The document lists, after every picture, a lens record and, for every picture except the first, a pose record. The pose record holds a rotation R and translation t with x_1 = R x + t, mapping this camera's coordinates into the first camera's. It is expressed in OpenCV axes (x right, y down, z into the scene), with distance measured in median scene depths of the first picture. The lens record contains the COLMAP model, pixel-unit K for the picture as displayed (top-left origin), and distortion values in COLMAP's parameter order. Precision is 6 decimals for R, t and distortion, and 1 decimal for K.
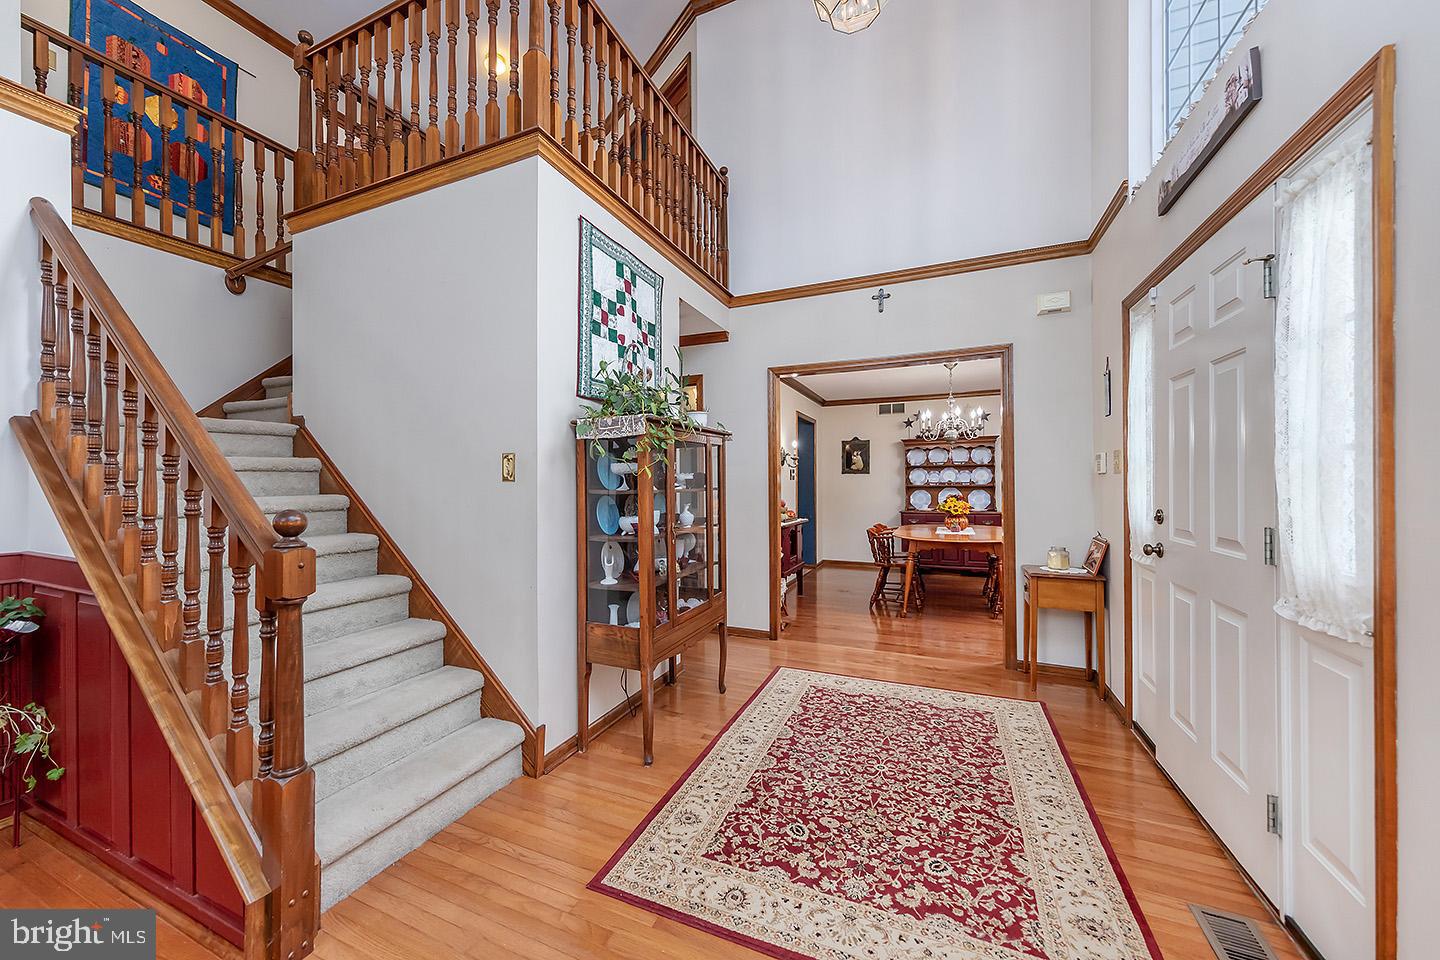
lens RADIAL K [[559.0, 0, 681.6], [0, 559.0, 484.3], [0, 0, 1]] dist [0.007355, -0.000623]
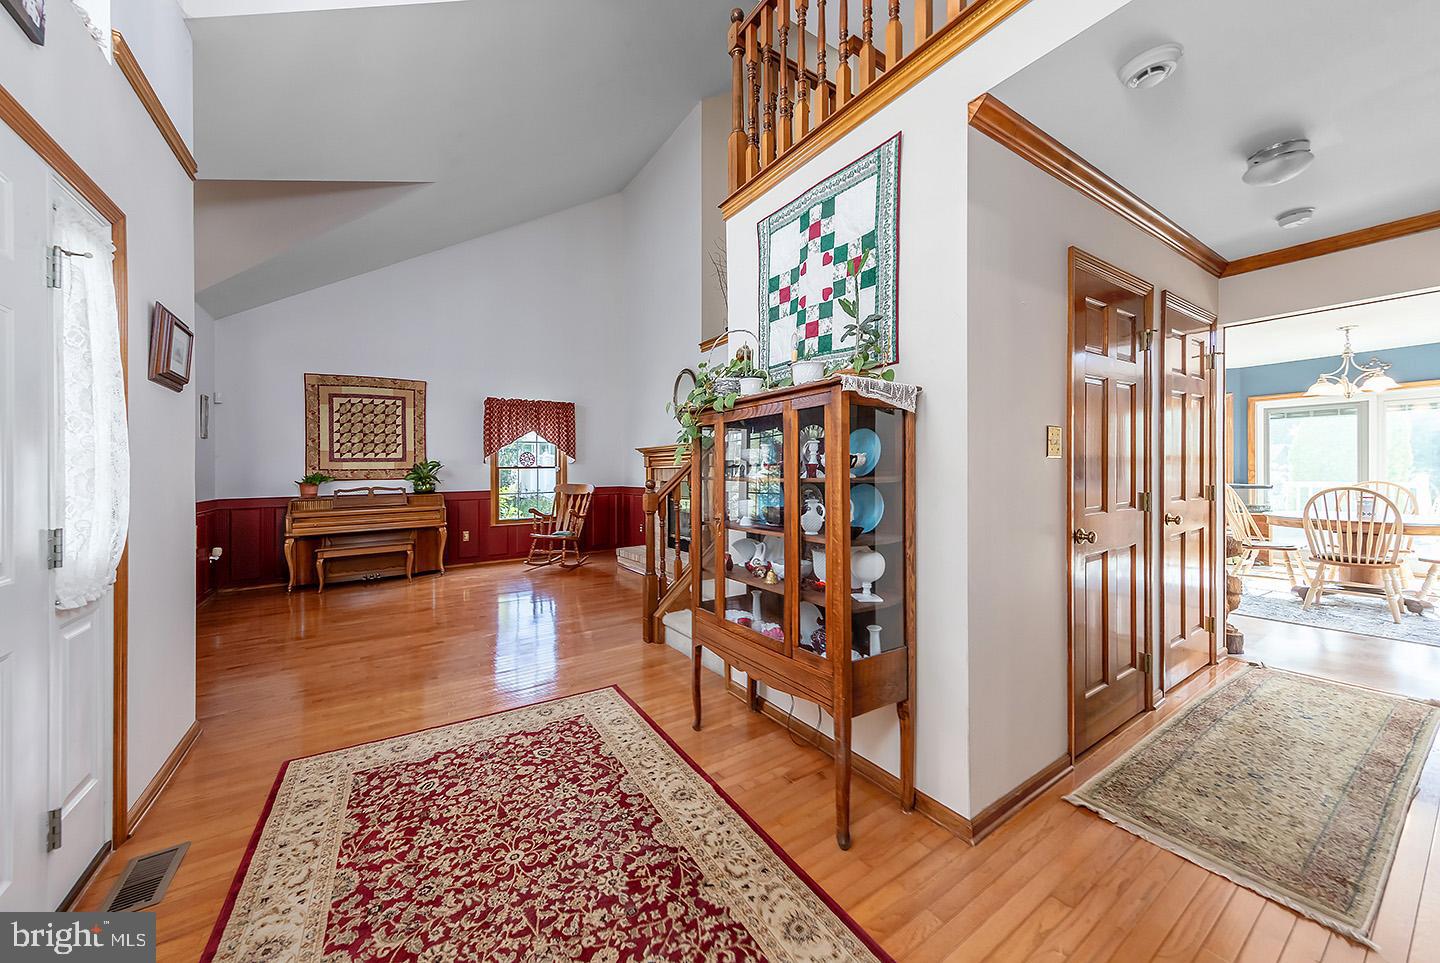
lens RADIAL K [[500.7, 0, 728.8], [0, 500.7, 462.1], [0, 0, 1]] dist [0.004134, -0.000019]
pose [[-0.529436, 0.002879, -0.848345, 0.700540], [0.008177, 0.999965, -0.001709, -0.028536], [0.848310, -0.007842, -0.529441, 1.447470]]
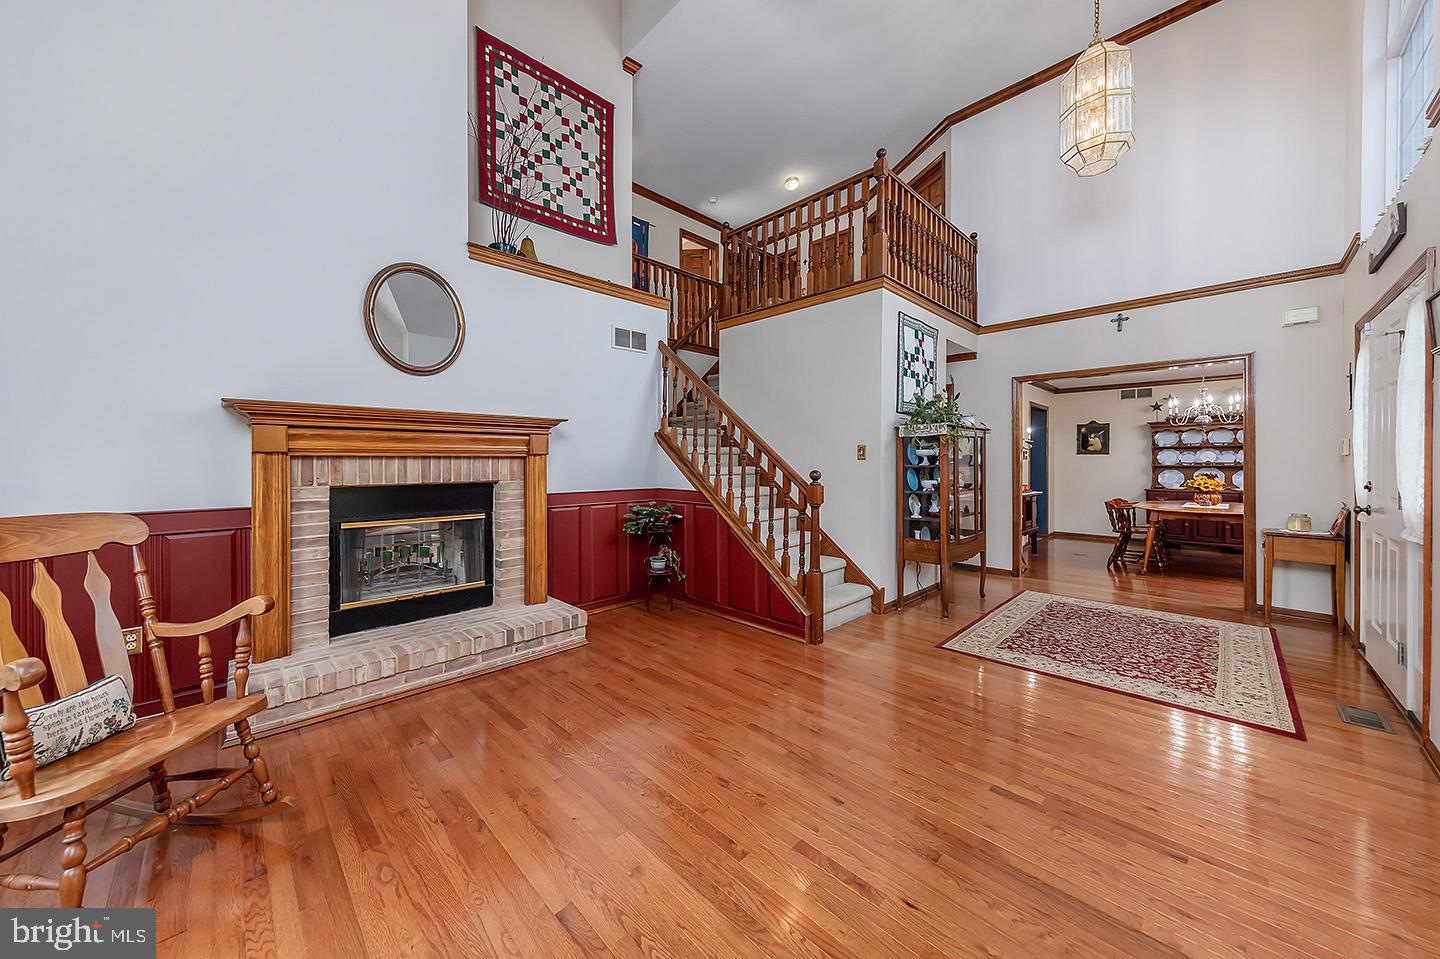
lens RADIAL K [[500.7, 0, 653.3], [0, 500.7, 464.0], [0, 0, 1]] dist [0.004134, -0.000019]
pose [[0.914931, 0.006730, -0.403554, -0.248941], [-0.006063, 0.999977, 0.002930, 0.007786], [0.403564, -0.000234, 0.914951, -0.778884]]
